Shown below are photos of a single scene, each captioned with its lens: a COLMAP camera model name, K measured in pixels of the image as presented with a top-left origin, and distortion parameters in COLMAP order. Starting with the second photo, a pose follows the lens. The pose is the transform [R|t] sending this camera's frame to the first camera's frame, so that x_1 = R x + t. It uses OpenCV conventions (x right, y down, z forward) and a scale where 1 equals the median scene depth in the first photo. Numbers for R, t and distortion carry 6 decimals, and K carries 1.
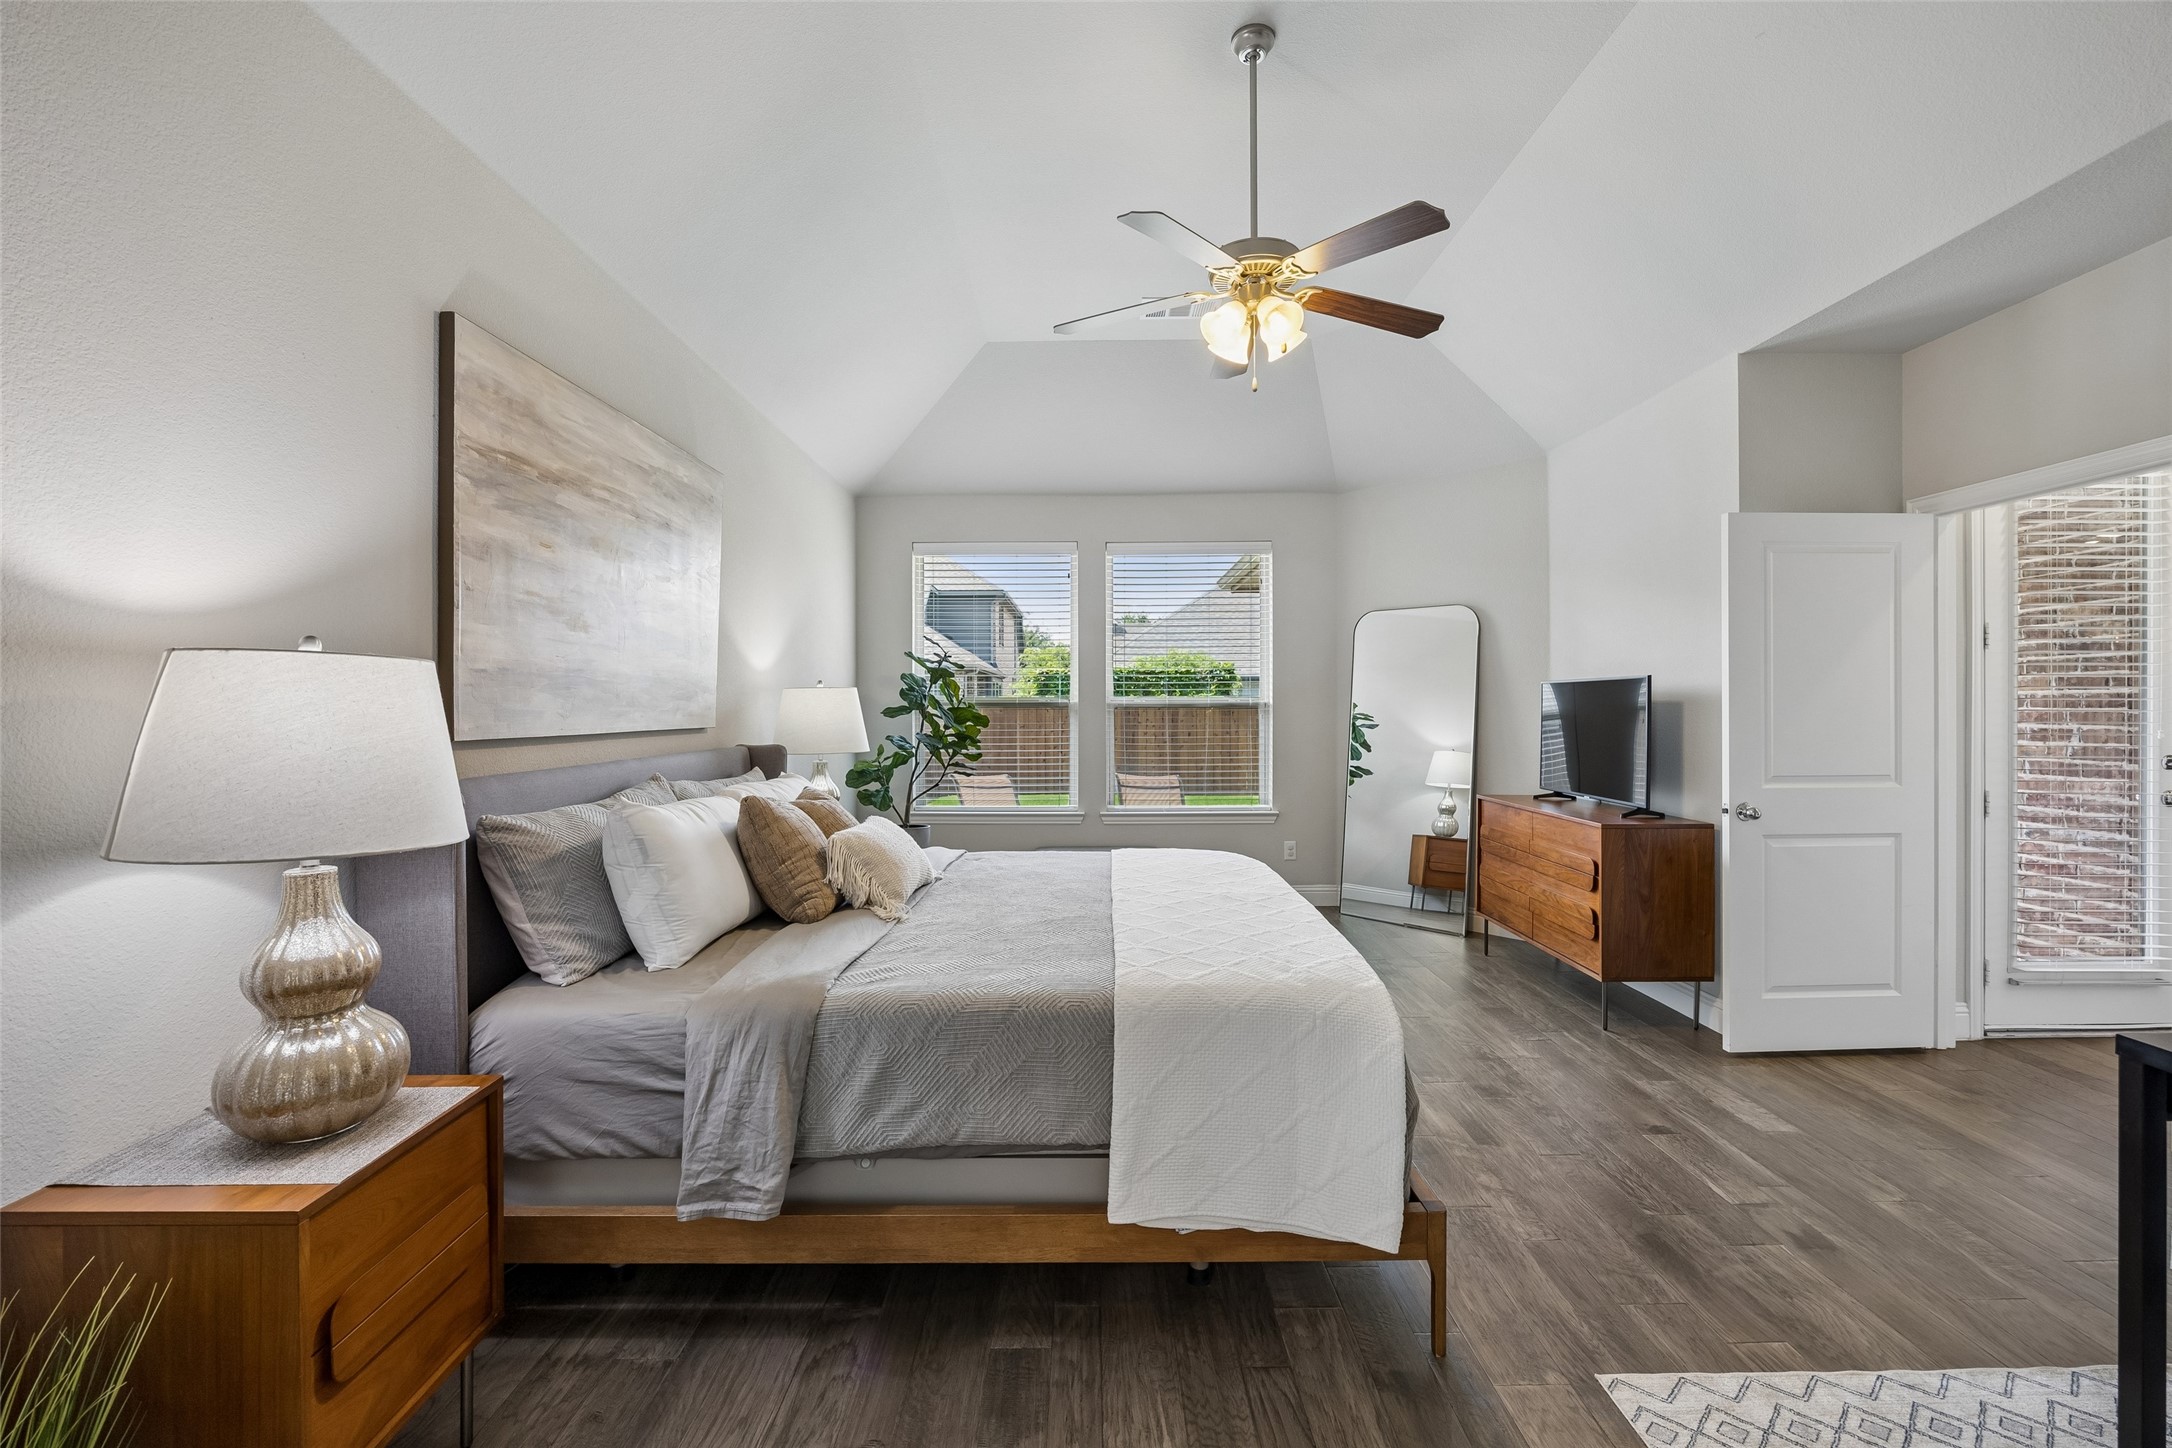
lens RADIAL K [[916.8, 0, 1085.6], [0, 916.8, 700.2], [0, 0, 1]] dist [-0.001737, -0.000245]
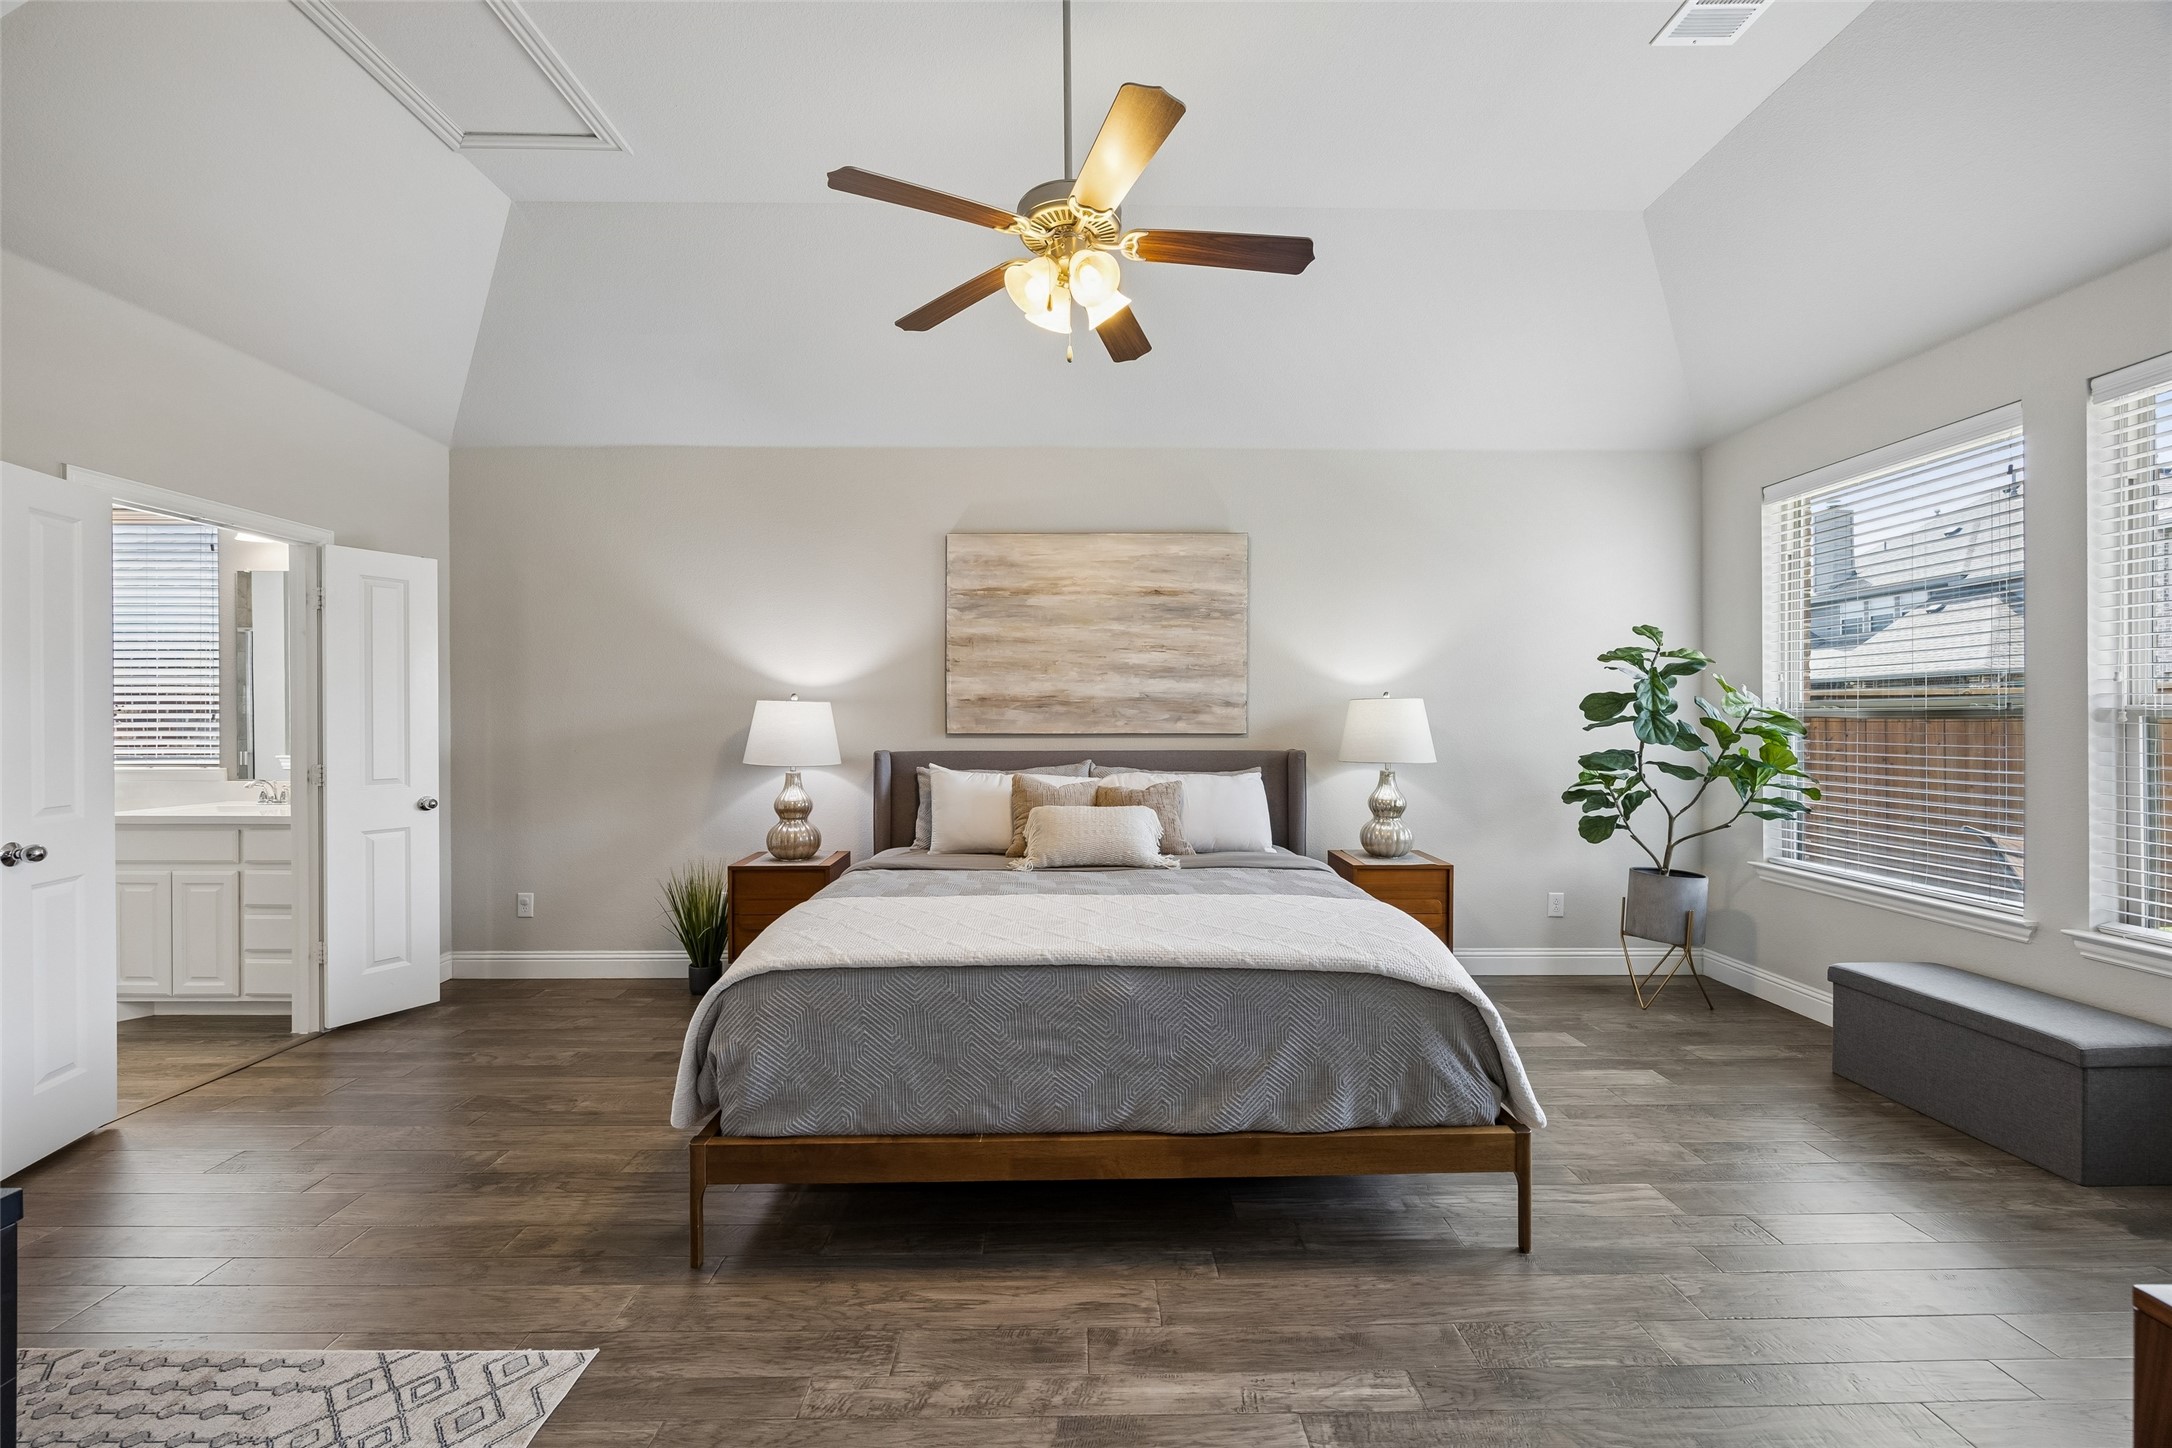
lens RADIAL K [[839.2, 0, 1091.9], [0, 839.2, 723.5], [0, 0, 1]] dist [-0.002686, -0.000027]
pose [[0.013285, 0.003967, -0.999904, 1.299731], [0.003451, 0.999986, 0.004013, 0.015081], [0.999906, -0.003504, 0.013271, 1.328463]]
